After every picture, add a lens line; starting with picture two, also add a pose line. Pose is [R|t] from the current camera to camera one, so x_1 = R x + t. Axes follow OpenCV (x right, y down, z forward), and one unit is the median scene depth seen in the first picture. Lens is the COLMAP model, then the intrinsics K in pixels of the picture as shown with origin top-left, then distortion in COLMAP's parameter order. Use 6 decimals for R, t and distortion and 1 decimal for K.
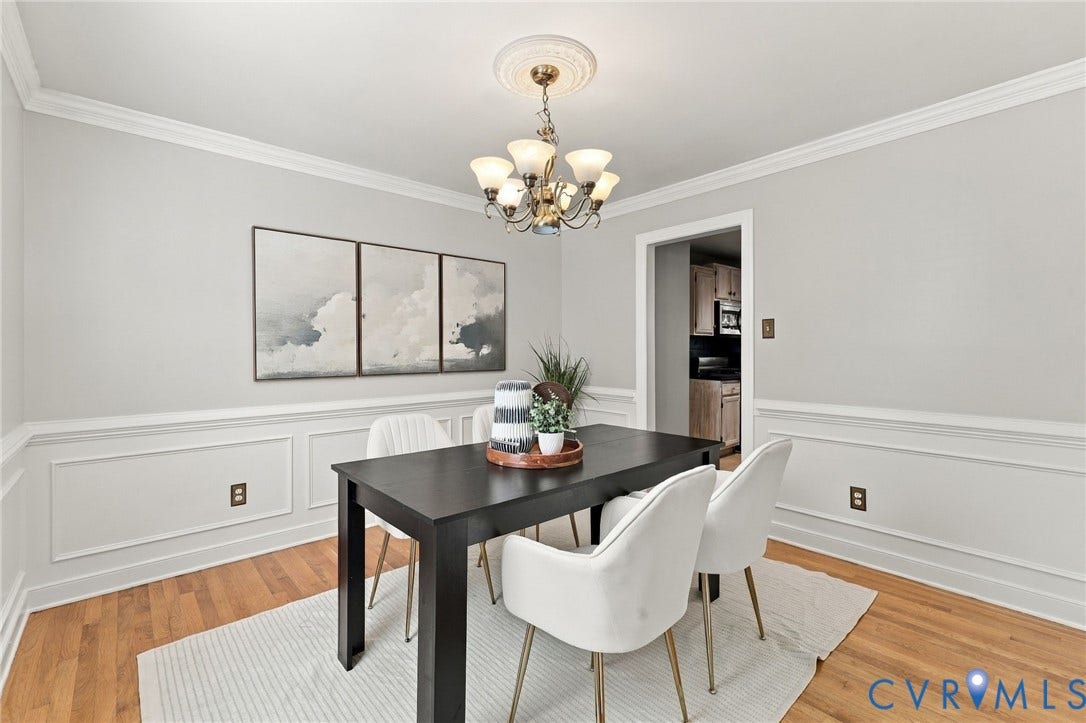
lens RADIAL K [[484.5, 0, 528.3], [0, 484.5, 354.5], [0, 0, 1]] dist [0.002239, 0.000588]
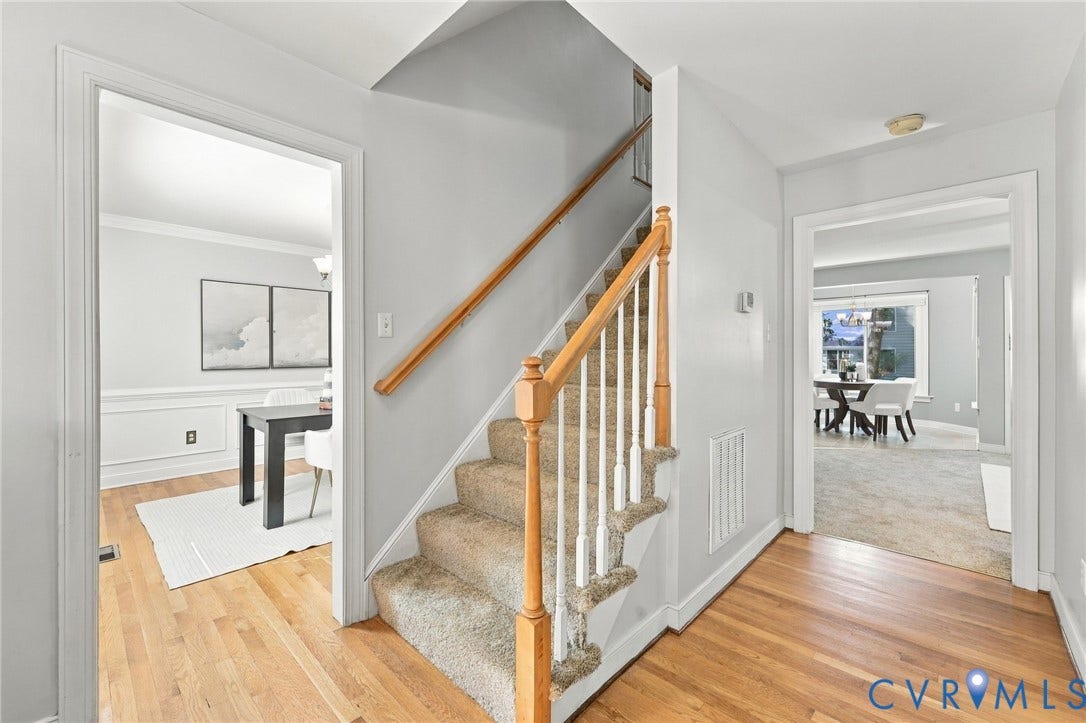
lens RADIAL K [[452.0, 0, 527.0], [0, 452.0, 355.6], [0, 0, 1]] dist [-0.000110, -0.000058]
pose [[0.996757, 0.000734, 0.080468, 0.411555], [-0.000151, 0.999974, -0.007255, 0.013222], [-0.080471, 0.007220, 0.996731, -0.621270]]
